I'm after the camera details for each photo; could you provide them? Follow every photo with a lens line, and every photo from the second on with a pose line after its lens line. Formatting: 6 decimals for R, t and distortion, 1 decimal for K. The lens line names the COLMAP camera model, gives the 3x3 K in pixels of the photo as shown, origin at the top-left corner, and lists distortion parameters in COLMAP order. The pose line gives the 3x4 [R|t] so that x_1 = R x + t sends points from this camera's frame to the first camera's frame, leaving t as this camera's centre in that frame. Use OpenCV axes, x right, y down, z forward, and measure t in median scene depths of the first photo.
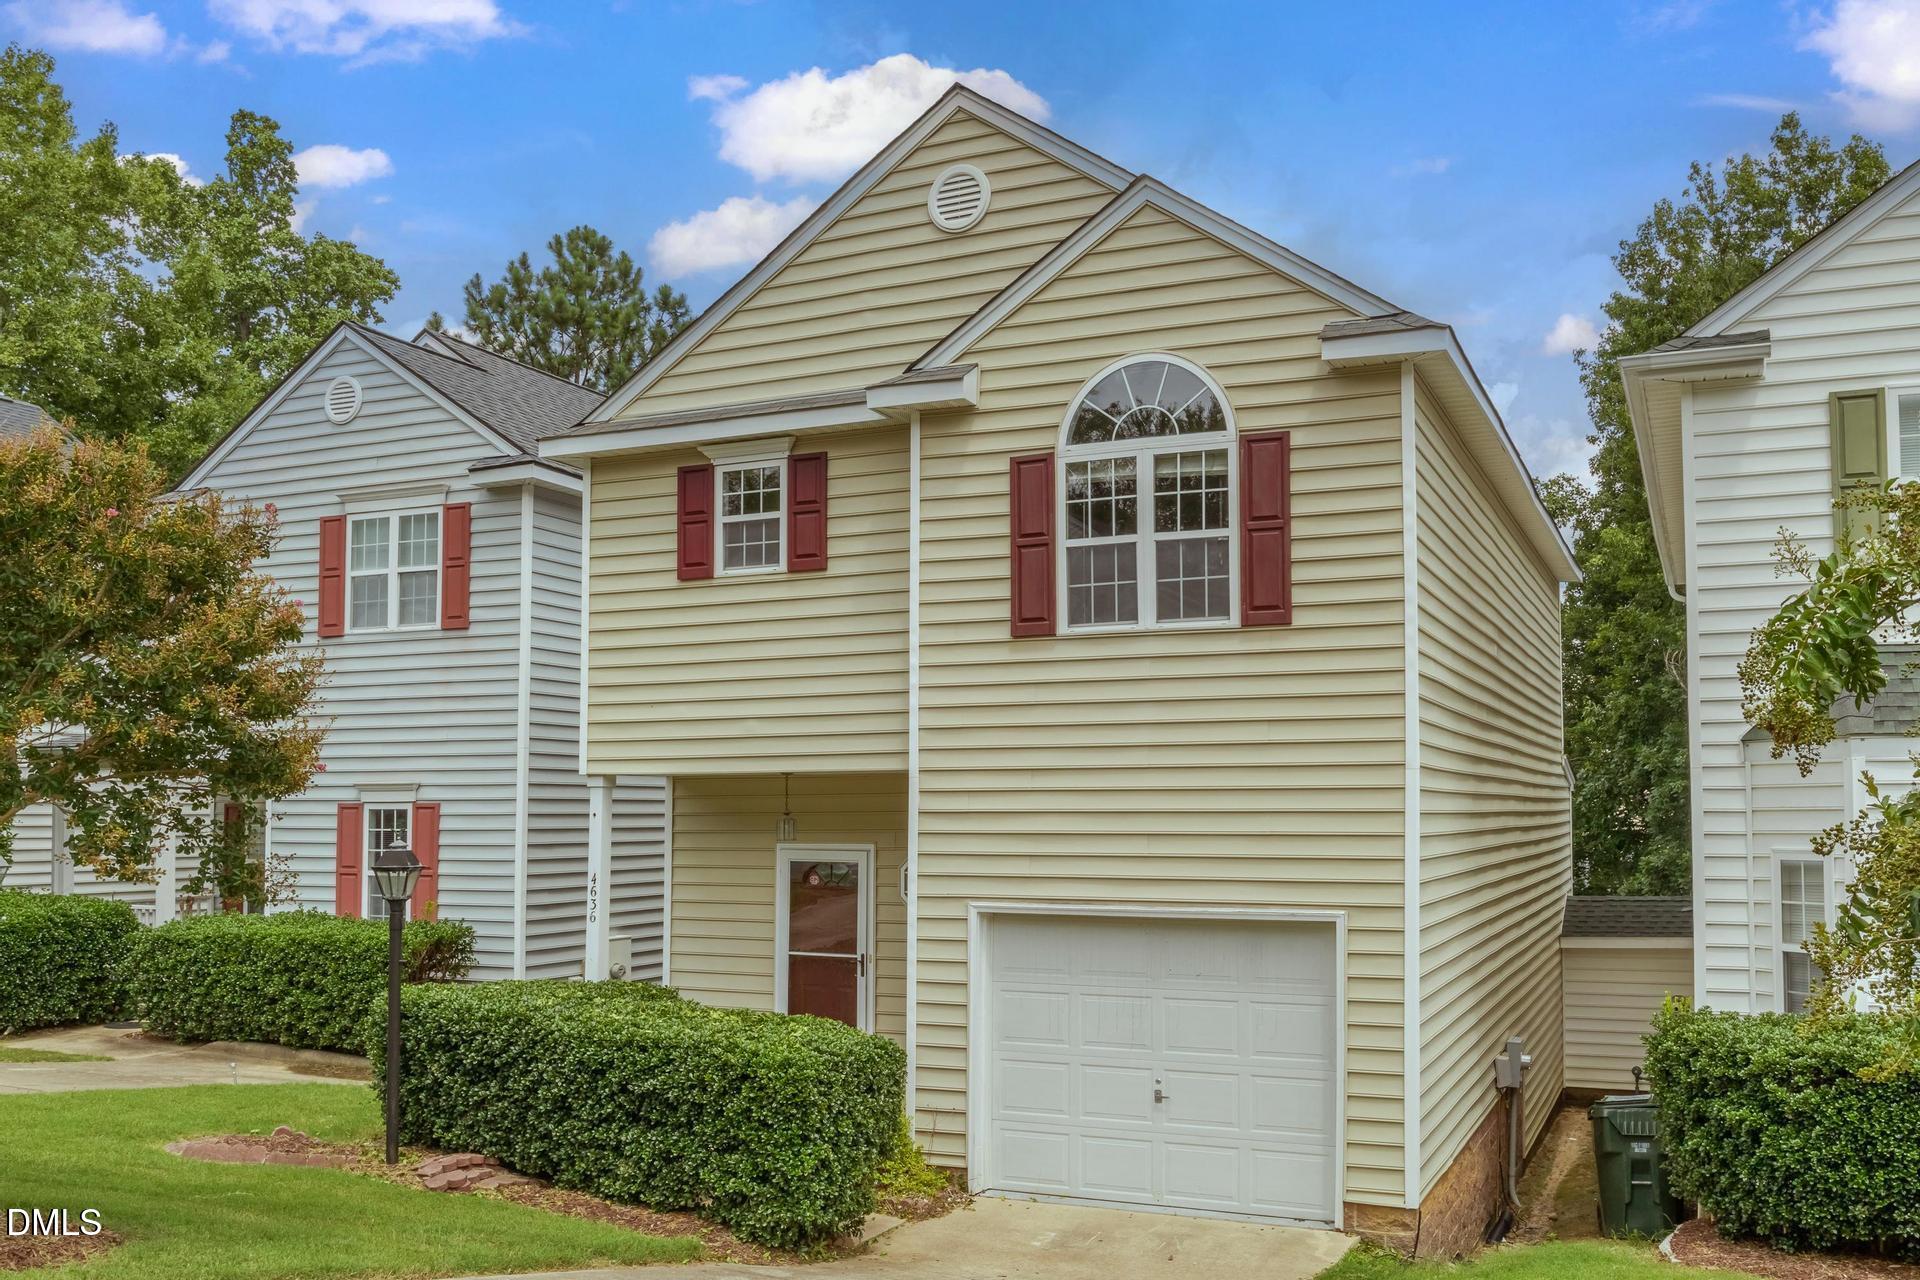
lens RADIAL K [[1759.7, 0, 960.0], [0, 1759.7, 640.0], [0, 0, 1]] dist [-0.005422, -0.083729]
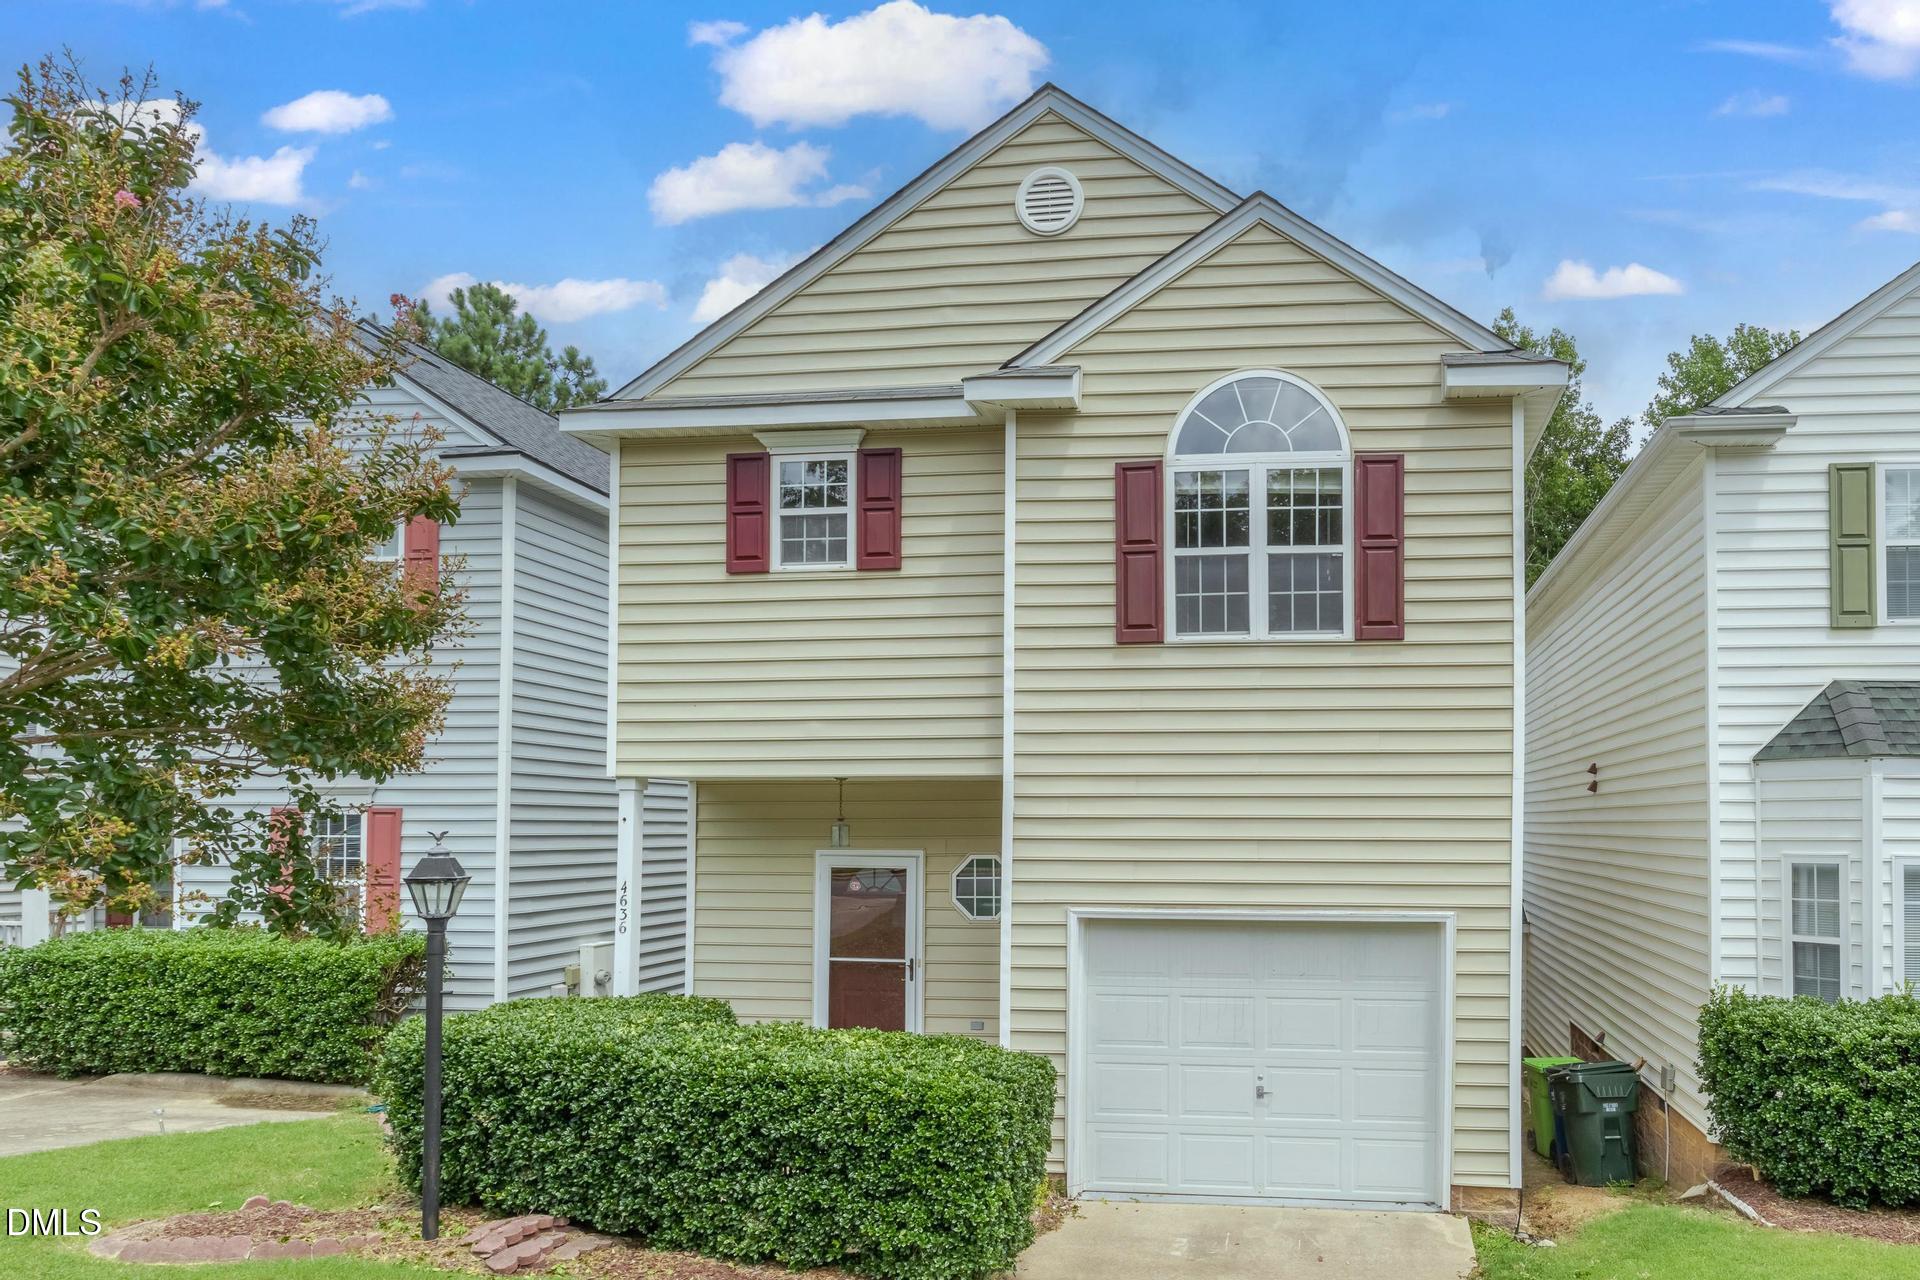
lens RADIAL K [[1086.1, 0, 959.8], [0, 1086.1, 783.6], [0, 0, 1]] dist [-0.001798, -0.002388]
pose [[0.946385, 0.018993, 0.322481, -0.254422], [-0.035506, 0.998338, 0.045402, 0.053610], [-0.321082, -0.054418, 0.945487, 0.446012]]
